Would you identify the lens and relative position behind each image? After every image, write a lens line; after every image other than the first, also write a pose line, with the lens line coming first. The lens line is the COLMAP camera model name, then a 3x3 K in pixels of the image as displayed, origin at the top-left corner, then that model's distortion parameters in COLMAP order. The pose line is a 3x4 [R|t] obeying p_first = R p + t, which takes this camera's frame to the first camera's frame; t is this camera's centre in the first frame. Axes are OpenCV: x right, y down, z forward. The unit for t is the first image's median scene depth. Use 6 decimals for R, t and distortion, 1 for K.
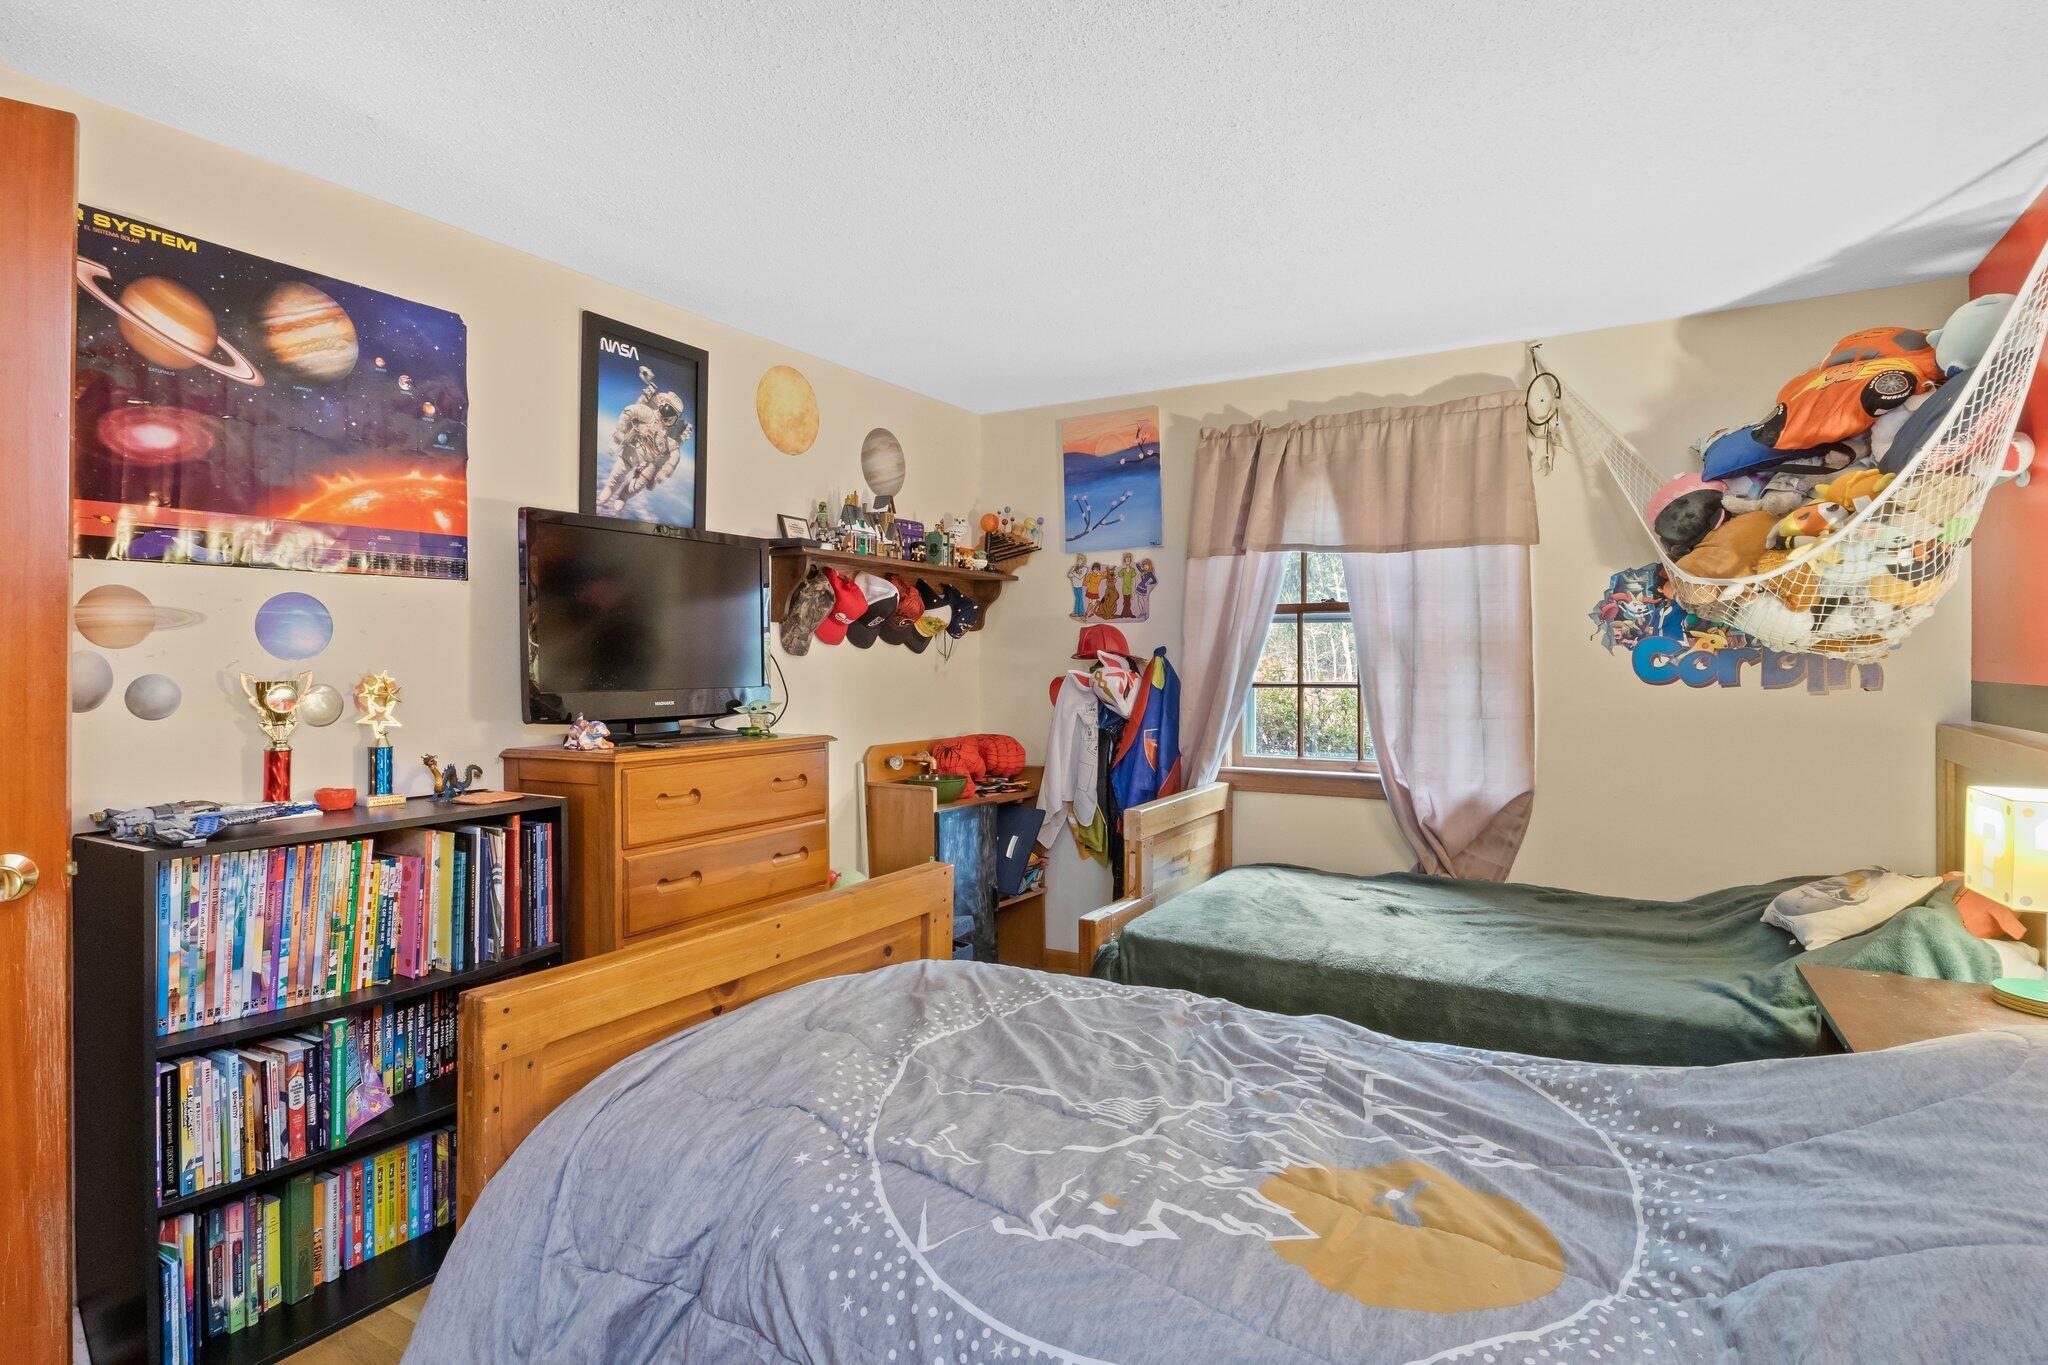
lens RADIAL K [[1031.6, 0, 1026.7], [0, 1031.6, 668.9], [0, 0, 1]] dist [-0.009094, 0.003138]
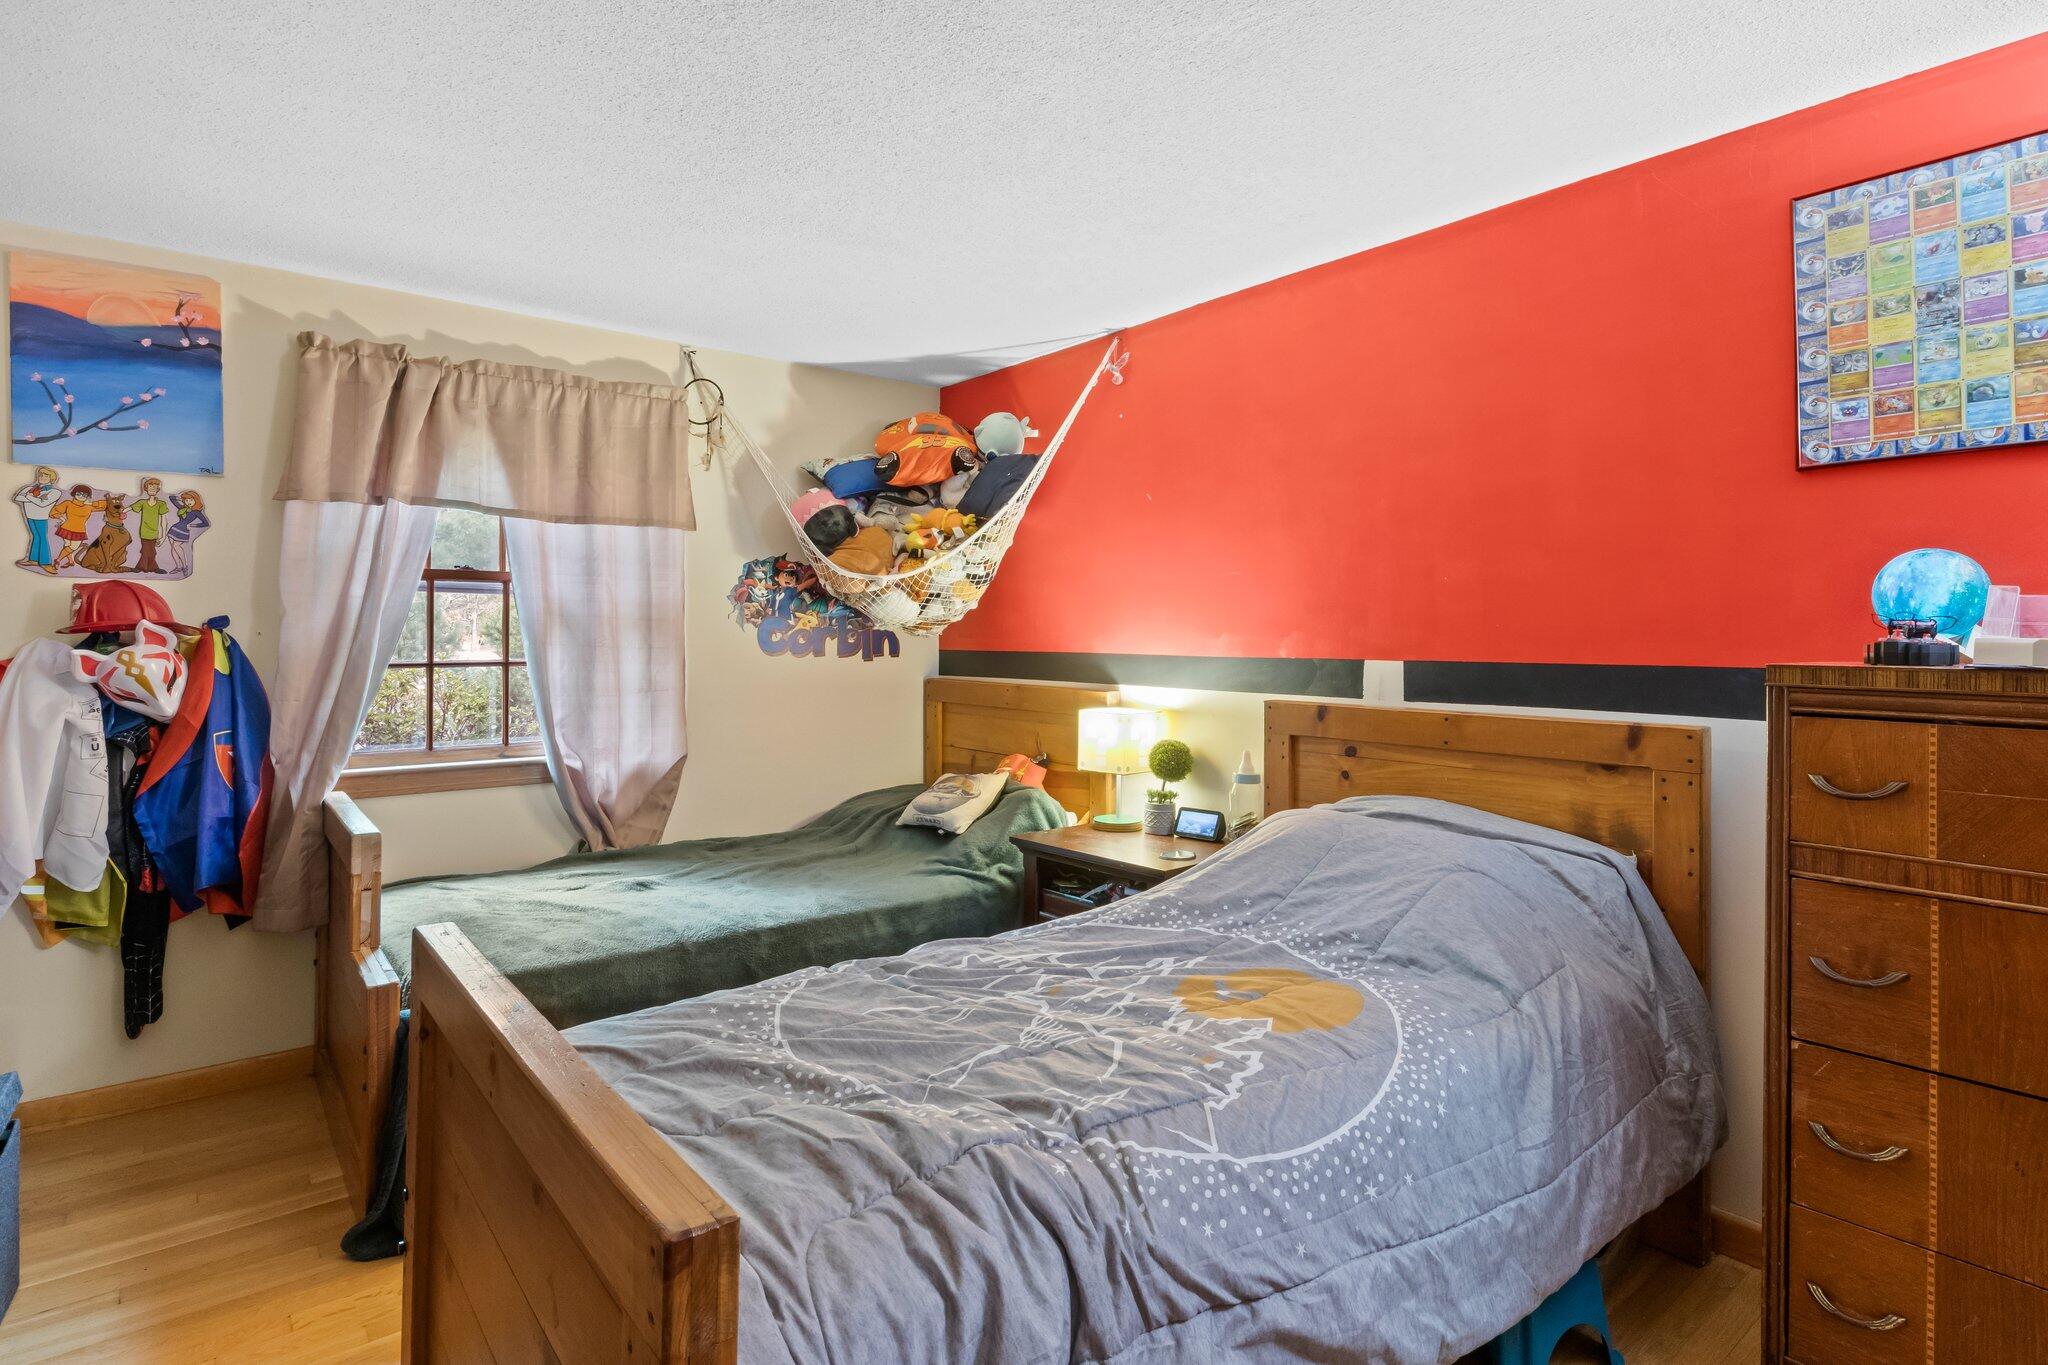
lens RADIAL K [[1031.6, 0, 1053.1], [0, 1031.6, 638.6], [0, 0, 1]] dist [-0.009094, 0.003138]
pose [[0.350092, -0.000711, 0.936715, -0.397001], [0.006715, 0.999976, -0.001751, -0.000847], [-0.936691, 0.006903, 0.350089, 0.246116]]
